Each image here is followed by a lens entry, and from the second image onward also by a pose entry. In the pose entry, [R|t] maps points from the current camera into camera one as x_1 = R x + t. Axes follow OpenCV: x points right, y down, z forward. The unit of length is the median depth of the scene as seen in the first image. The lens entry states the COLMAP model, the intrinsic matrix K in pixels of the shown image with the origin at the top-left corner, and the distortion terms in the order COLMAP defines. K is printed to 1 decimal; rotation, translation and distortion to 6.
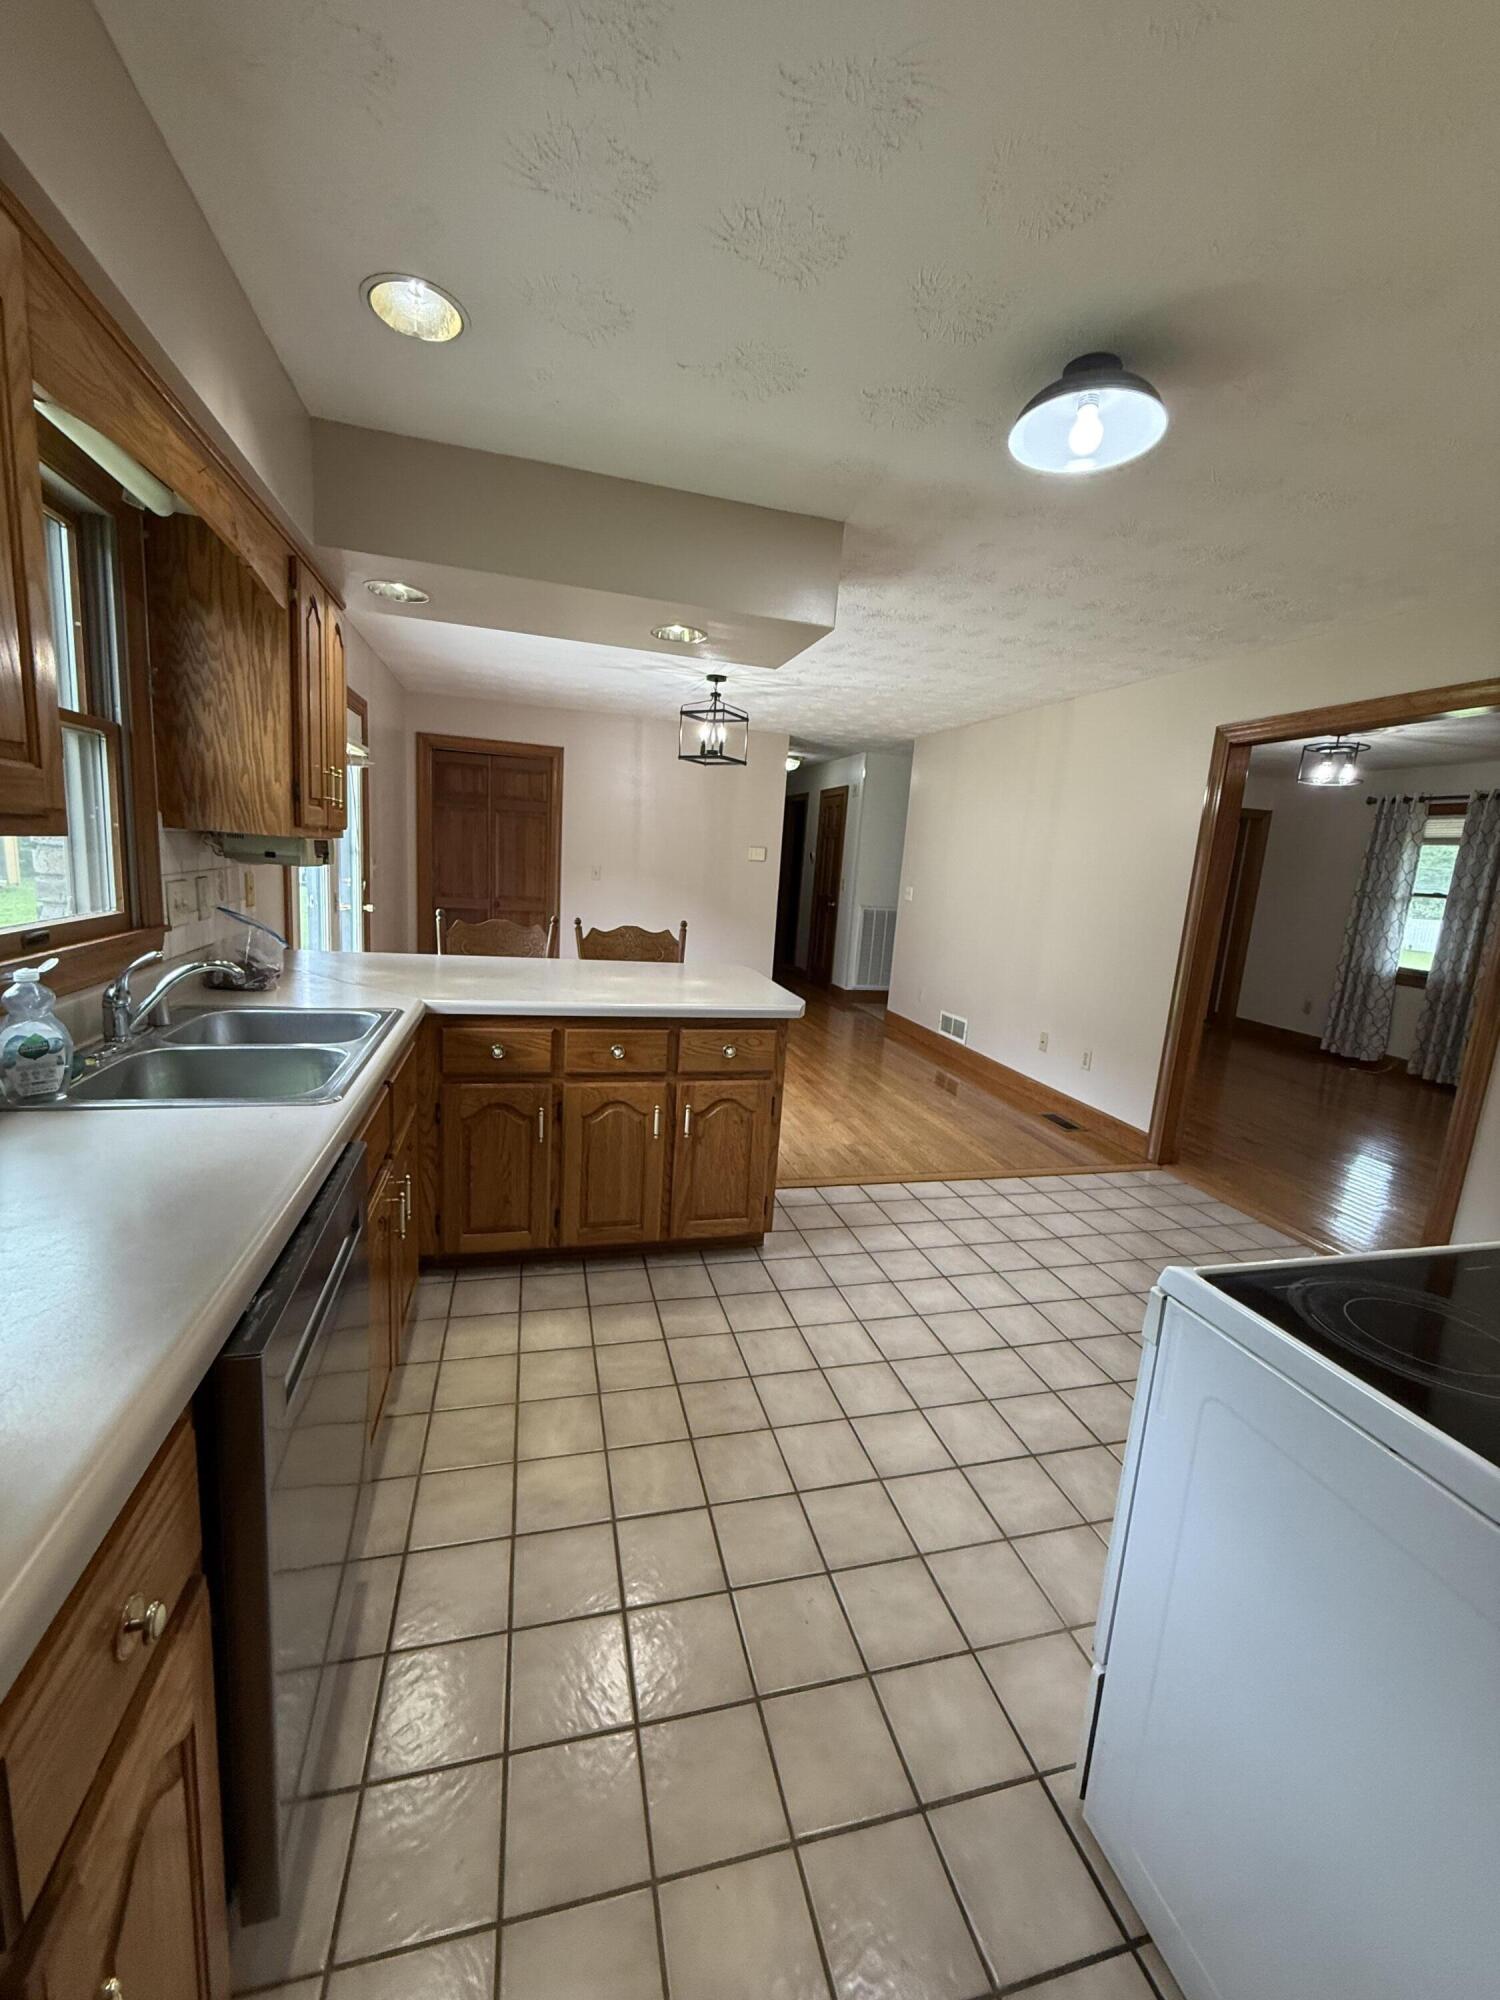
lens RADIAL K [[794.6, 0, 752.6], [0, 794.6, 994.4], [0, 0, 1]] dist [-0.002472, 0.000917]
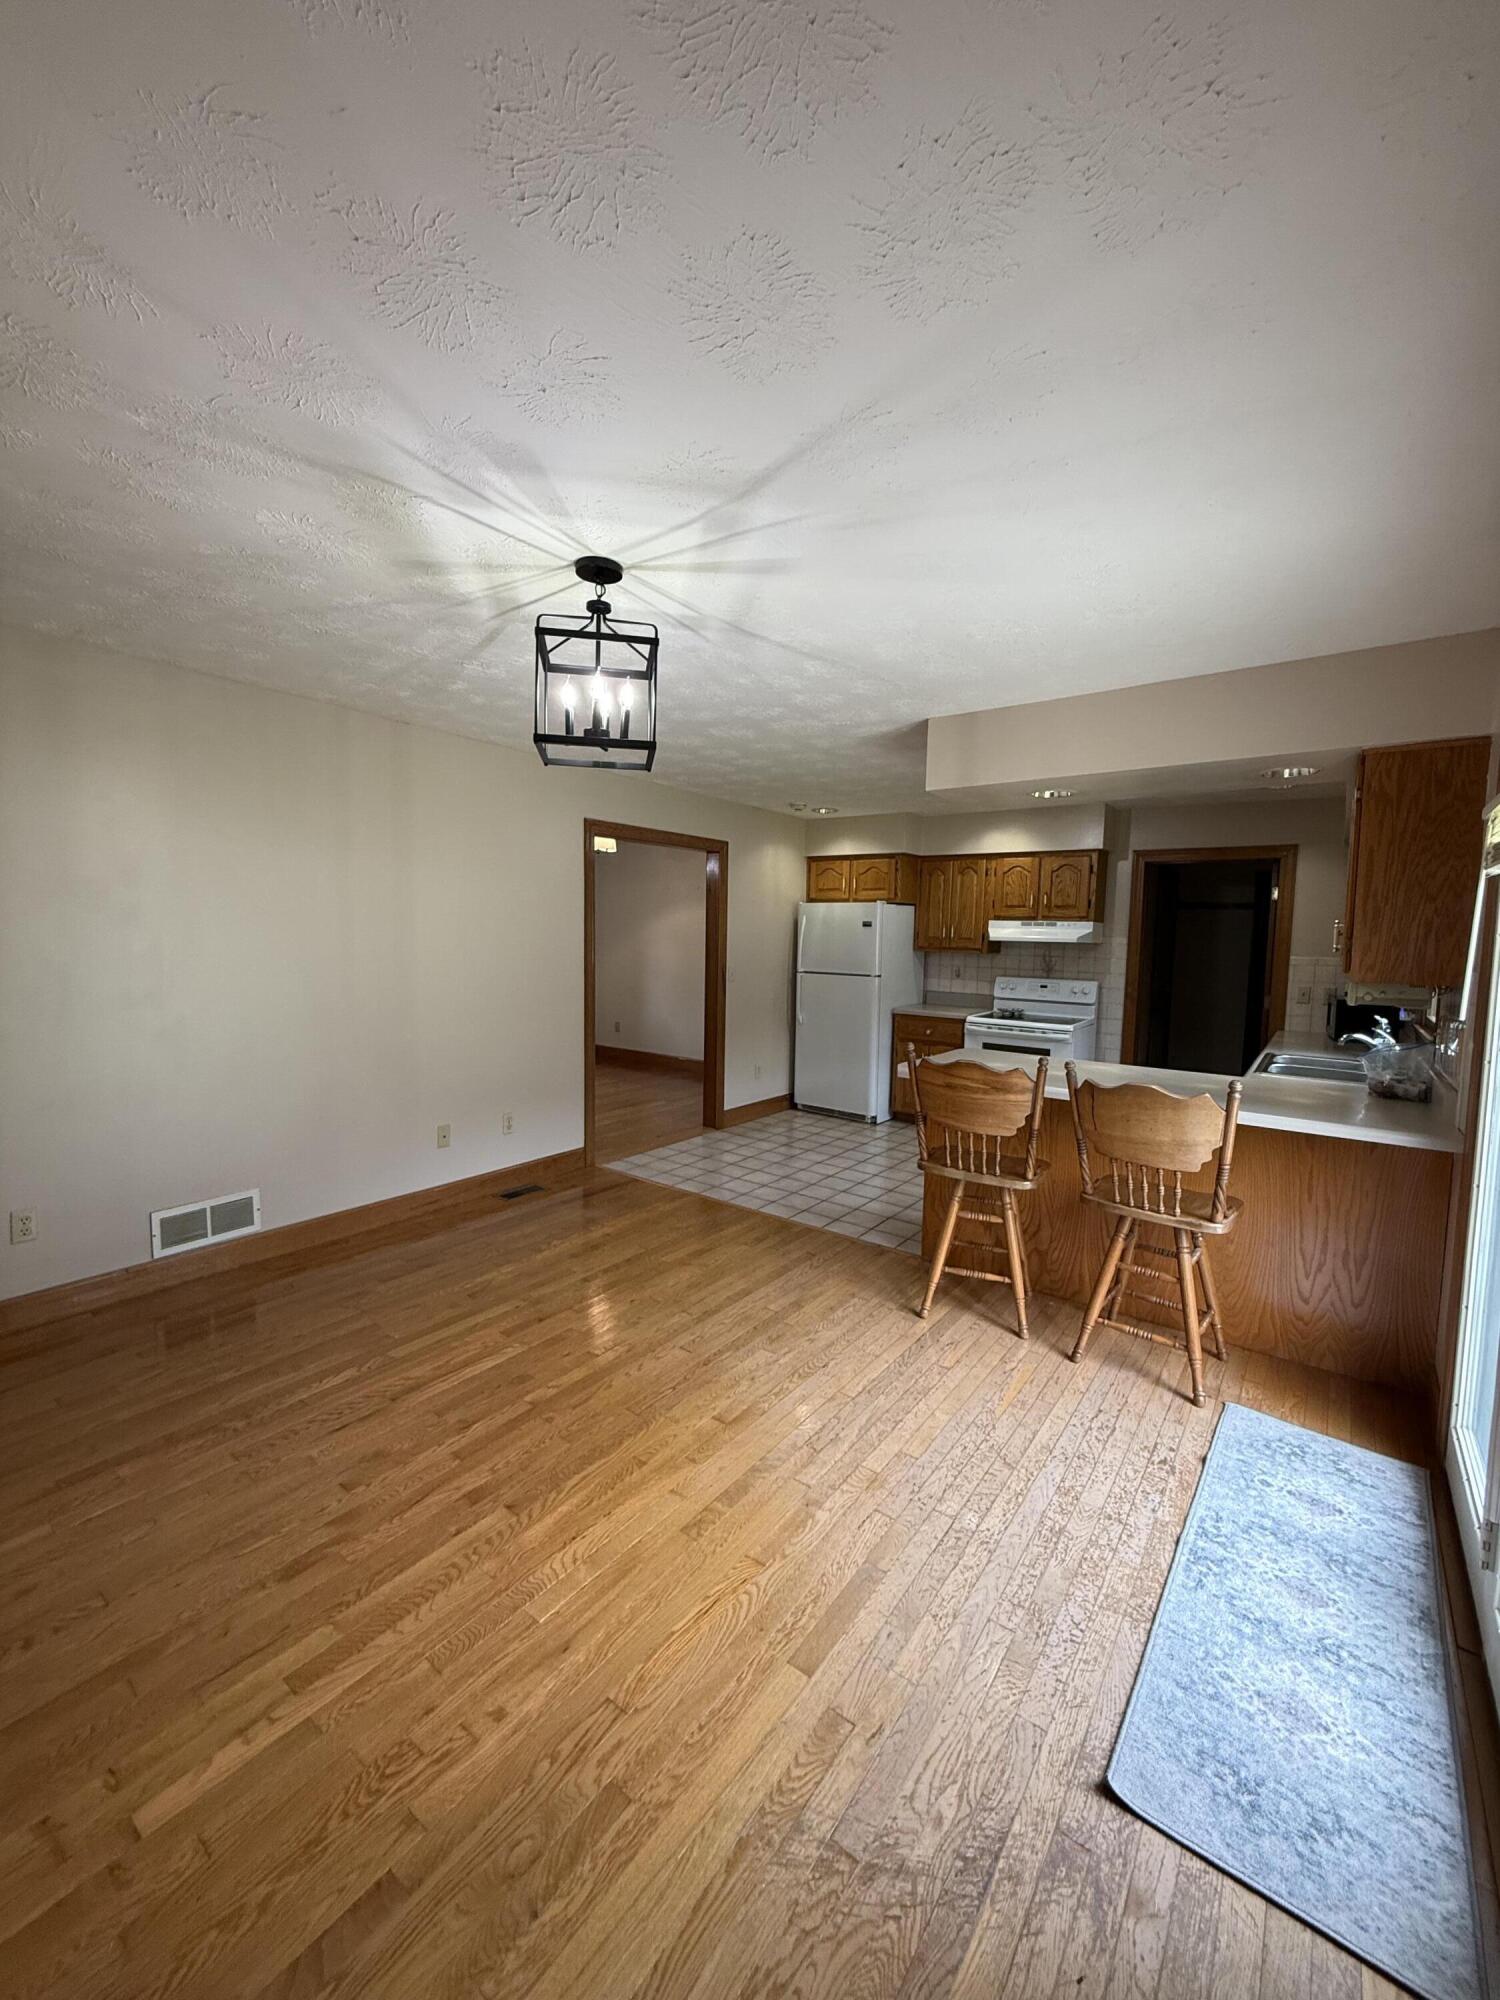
lens RADIAL K [[794.6, 0, 742.4], [0, 794.6, 995.7], [0, 0, 1]] dist [-0.002472, 0.000917]
pose [[-0.608710, -0.144619, 0.780101, -0.838215], [0.073305, 0.968790, 0.236798, -0.473836], [-0.789999, 0.201326, -0.579111, 2.203516]]
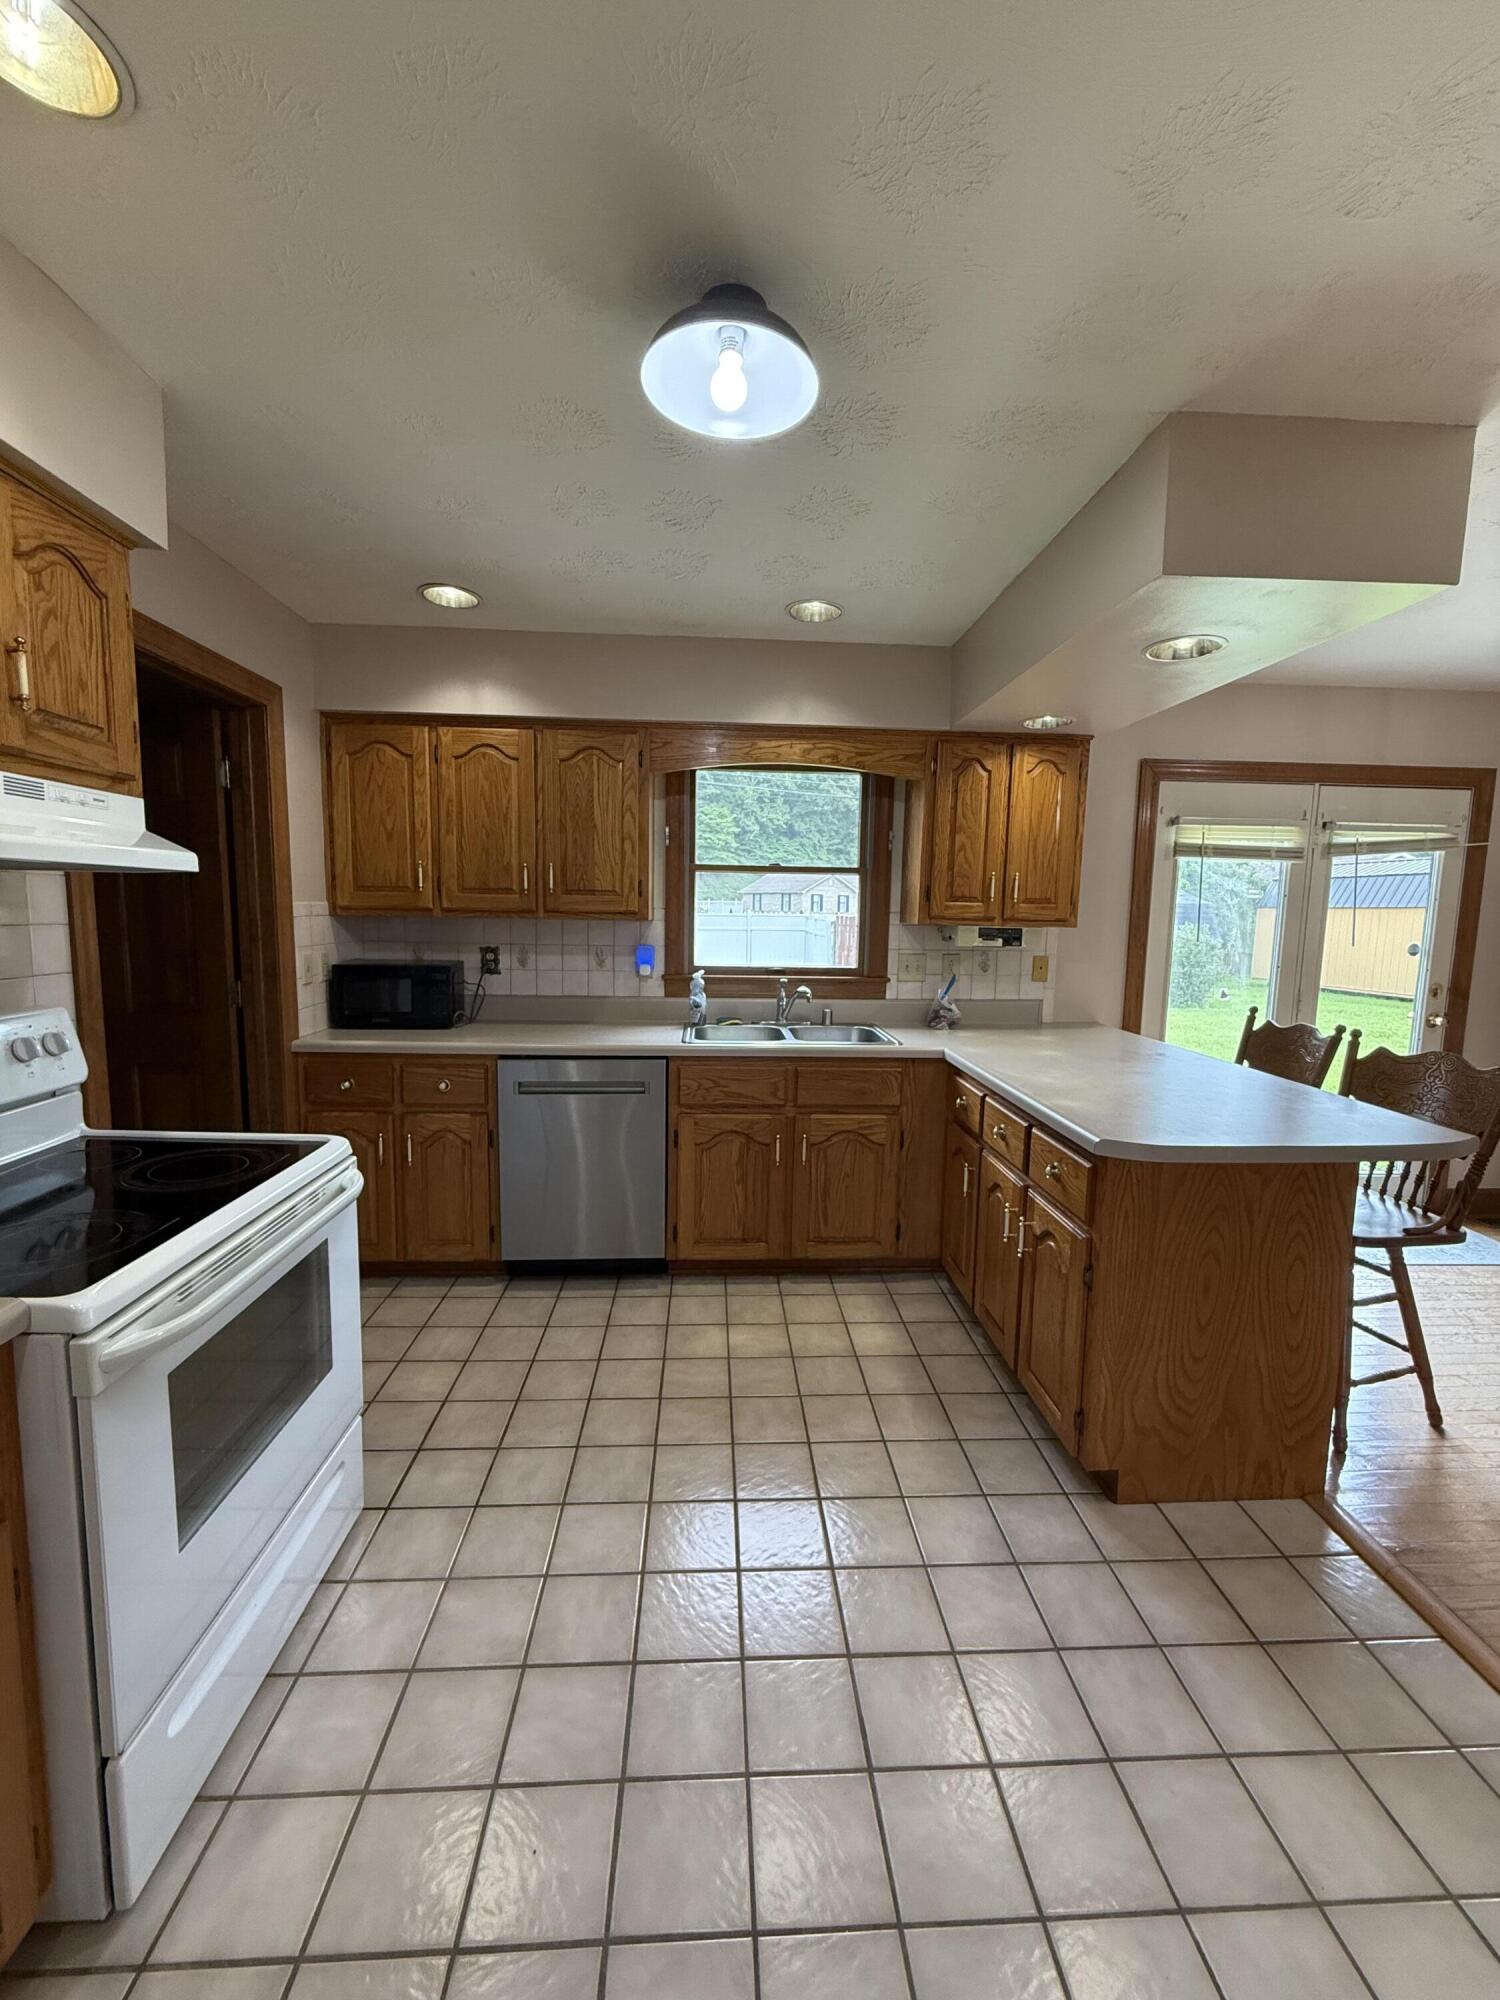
lens RADIAL K [[794.6, 0, 750.7], [0, 794.6, 998.2], [0, 0, 1]] dist [-0.002472, 0.000917]
pose [[-0.207137, 0.036785, -0.977620, 0.765116], [-0.202902, 0.975949, 0.079713, -0.092777], [0.957040, 0.214873, -0.194691, 0.814452]]
